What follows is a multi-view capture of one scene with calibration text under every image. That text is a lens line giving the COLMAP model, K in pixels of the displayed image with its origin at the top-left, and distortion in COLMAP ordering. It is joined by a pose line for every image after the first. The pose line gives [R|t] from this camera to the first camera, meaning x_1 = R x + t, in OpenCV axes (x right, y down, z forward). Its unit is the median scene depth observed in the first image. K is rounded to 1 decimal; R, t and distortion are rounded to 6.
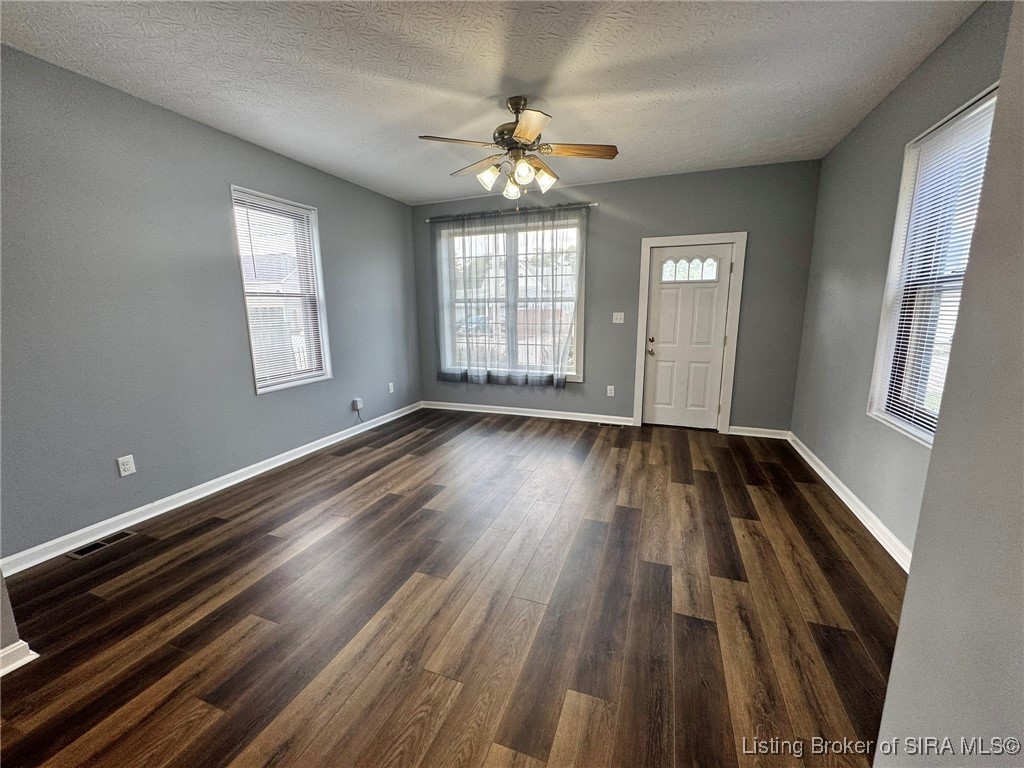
lens RADIAL K [[410.0, 0, 508.7], [0, 410.0, 378.0], [0, 0, 1]] dist [-0.004378, 0.000929]
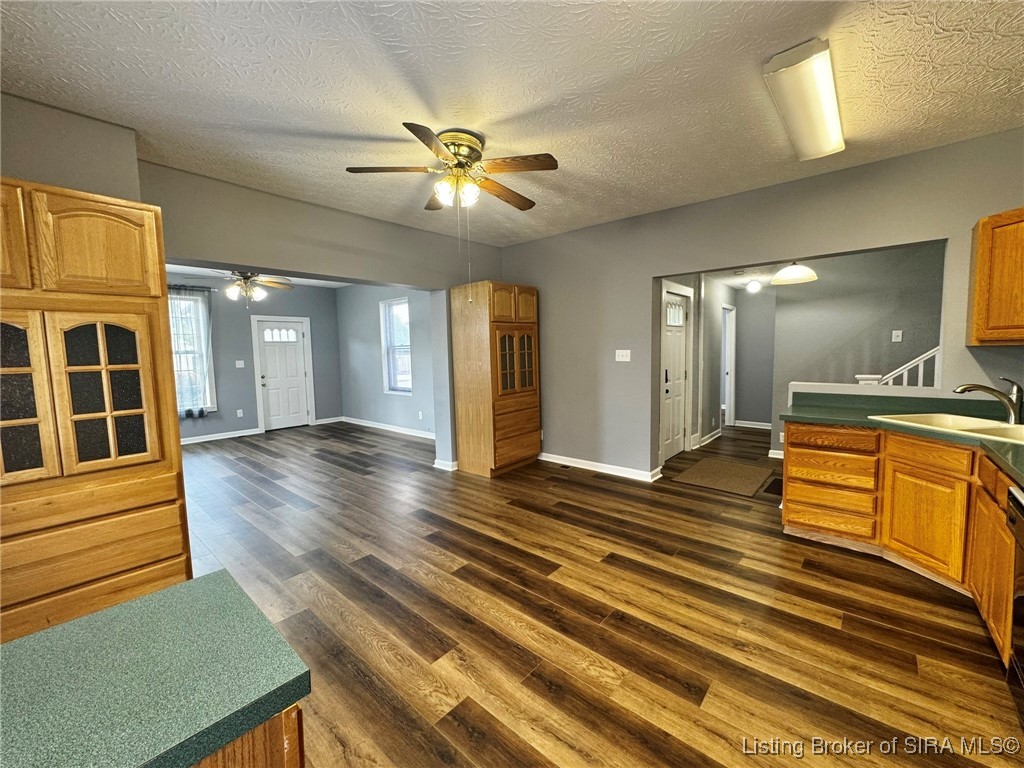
lens RADIAL K [[410.0, 0, 516.7], [0, 410.0, 396.3], [0, 0, 1]] dist [-0.004378, 0.000929]
pose [[0.332455, -0.109591, 0.936730, -0.860669], [0.176408, 0.982922, 0.052386, 0.075081], [-0.926474, 0.147830, 0.346110, -0.480563]]
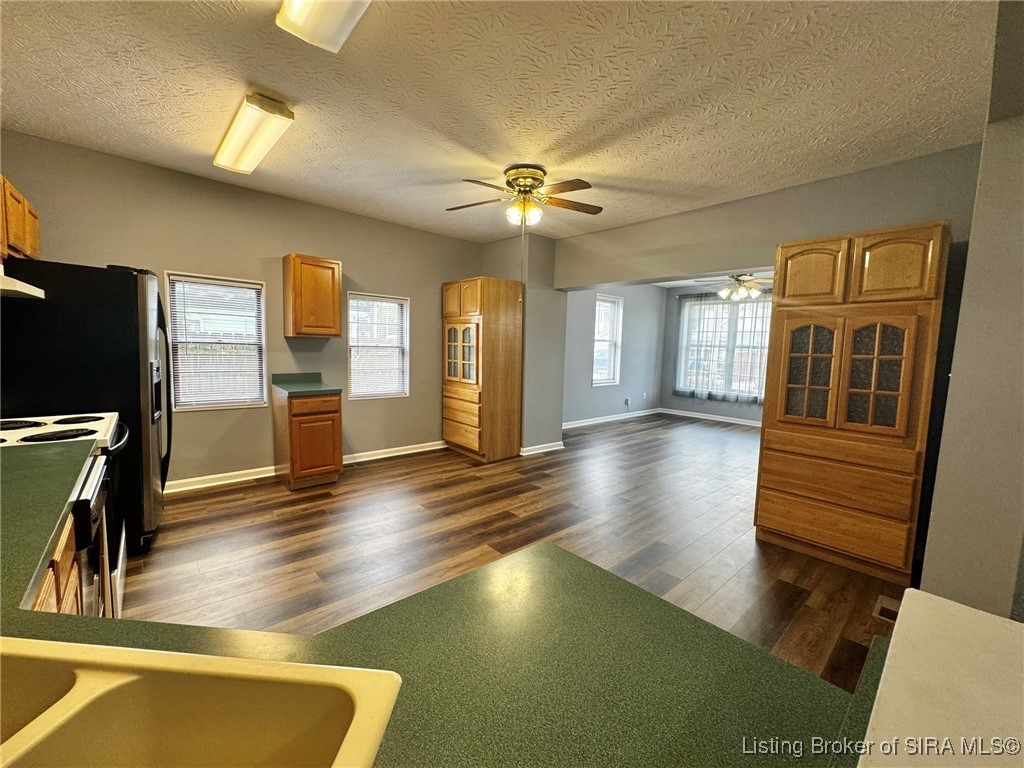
lens RADIAL K [[410.0, 0, 507.9], [0, 410.0, 389.6], [0, 0, 1]] dist [-0.004378, 0.000929]
pose [[0.883780, 0.083639, -0.460367, -0.014219], [-0.112952, 0.992932, -0.036442, 0.142871], [0.454065, 0.084206, 0.886980, -0.862264]]
